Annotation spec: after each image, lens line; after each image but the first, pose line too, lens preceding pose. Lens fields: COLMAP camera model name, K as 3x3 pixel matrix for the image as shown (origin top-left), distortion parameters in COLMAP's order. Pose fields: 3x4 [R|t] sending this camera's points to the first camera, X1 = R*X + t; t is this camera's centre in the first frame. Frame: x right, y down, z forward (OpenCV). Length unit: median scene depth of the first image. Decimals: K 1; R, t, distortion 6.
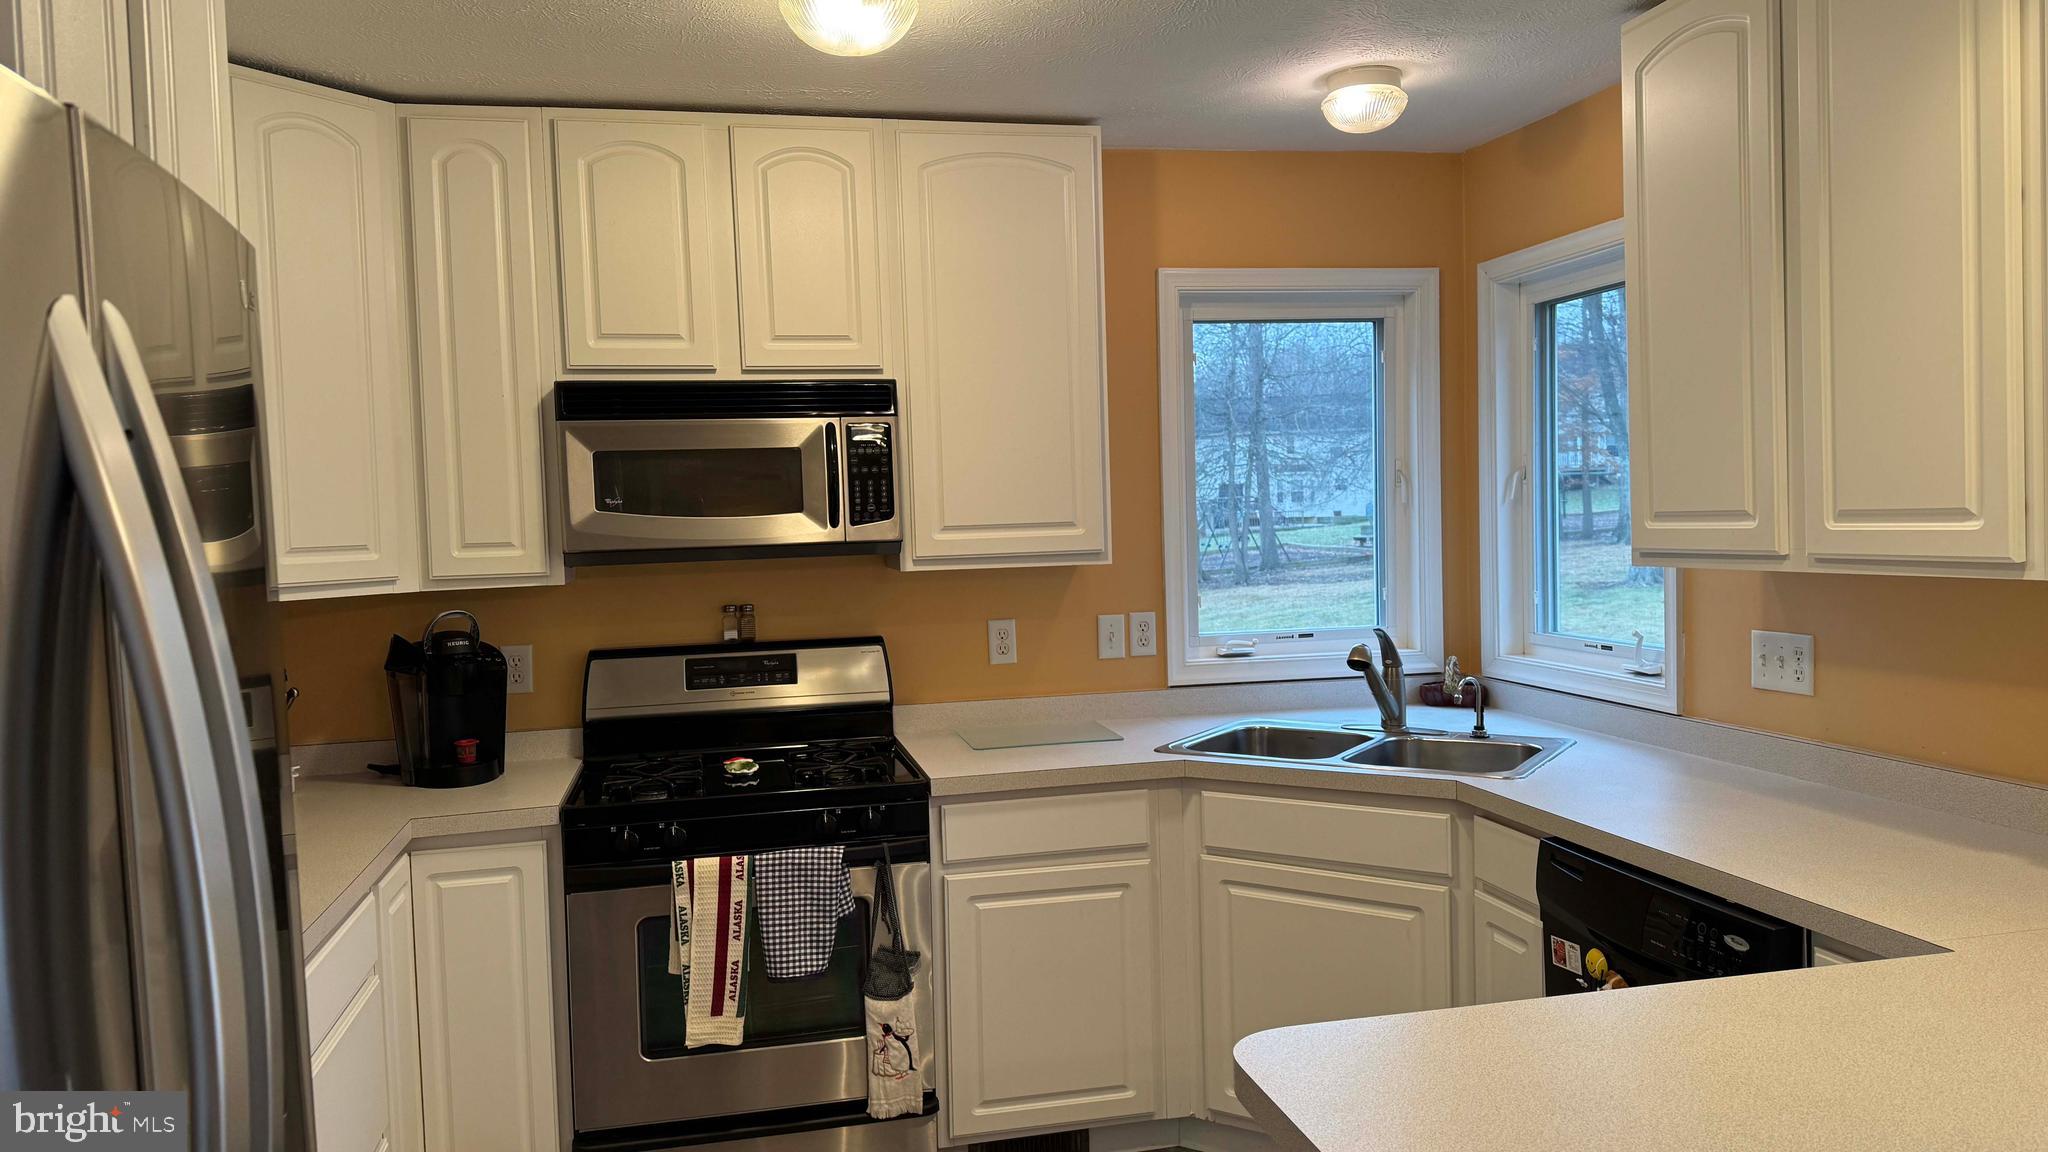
lens RADIAL K [[1430.3, 0, 1027.0], [0, 1430.3, 563.1], [0, 0, 1]] dist [0.028649, -0.071952]
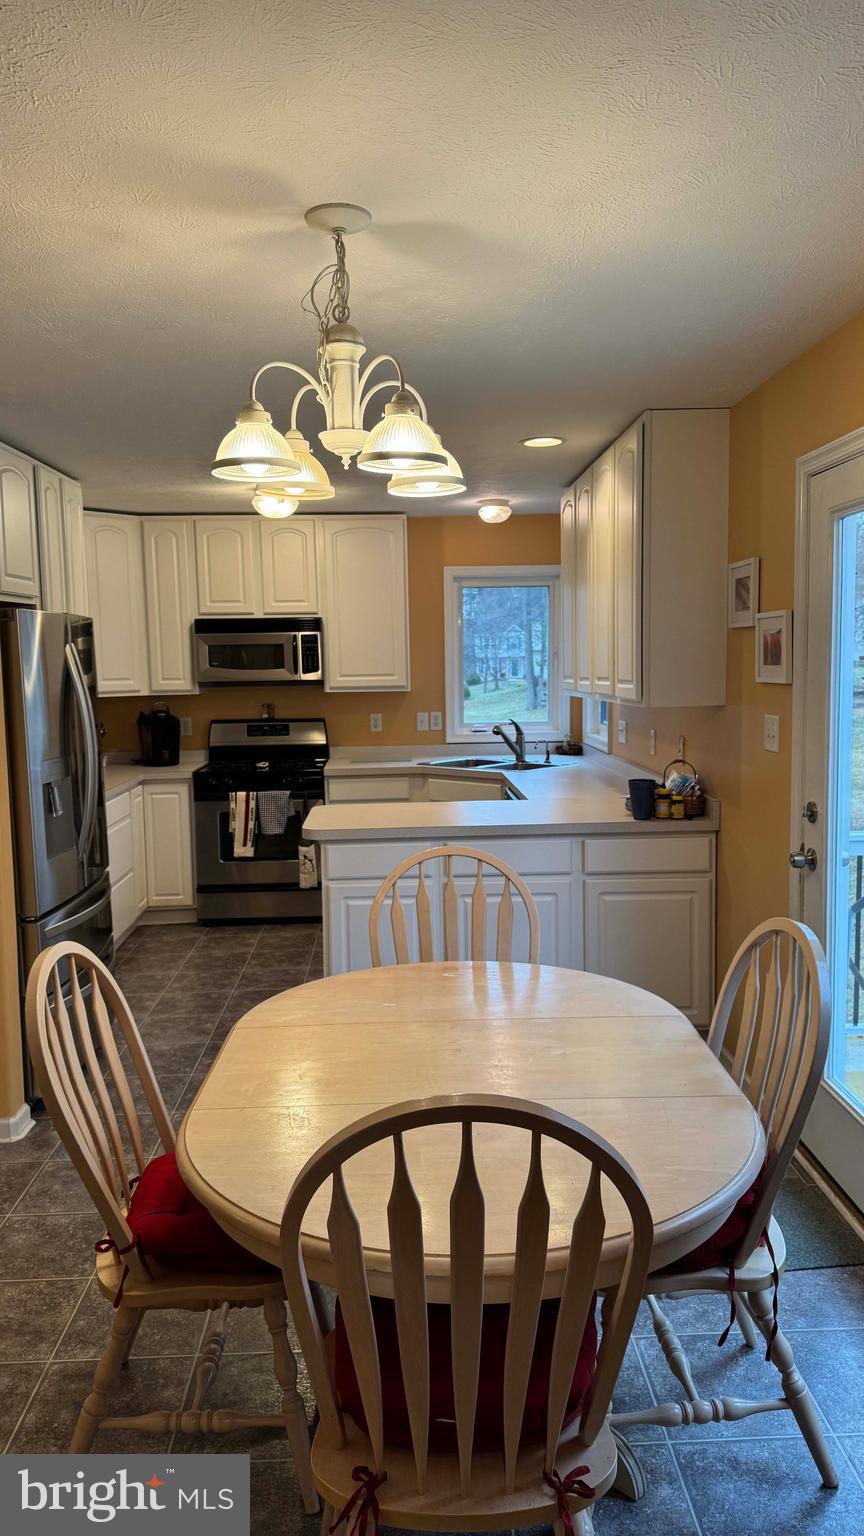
lens RADIAL K [[1072.8, 0, 427.7], [0, 1072.8, 776.3], [0, 0, 1]] dist [0.028649, -0.071952]
pose [[0.984662, 0.037173, -0.170466, 0.449831], [-0.022624, 0.995994, 0.086508, -0.015474], [0.172999, -0.081324, 0.981559, -0.917675]]
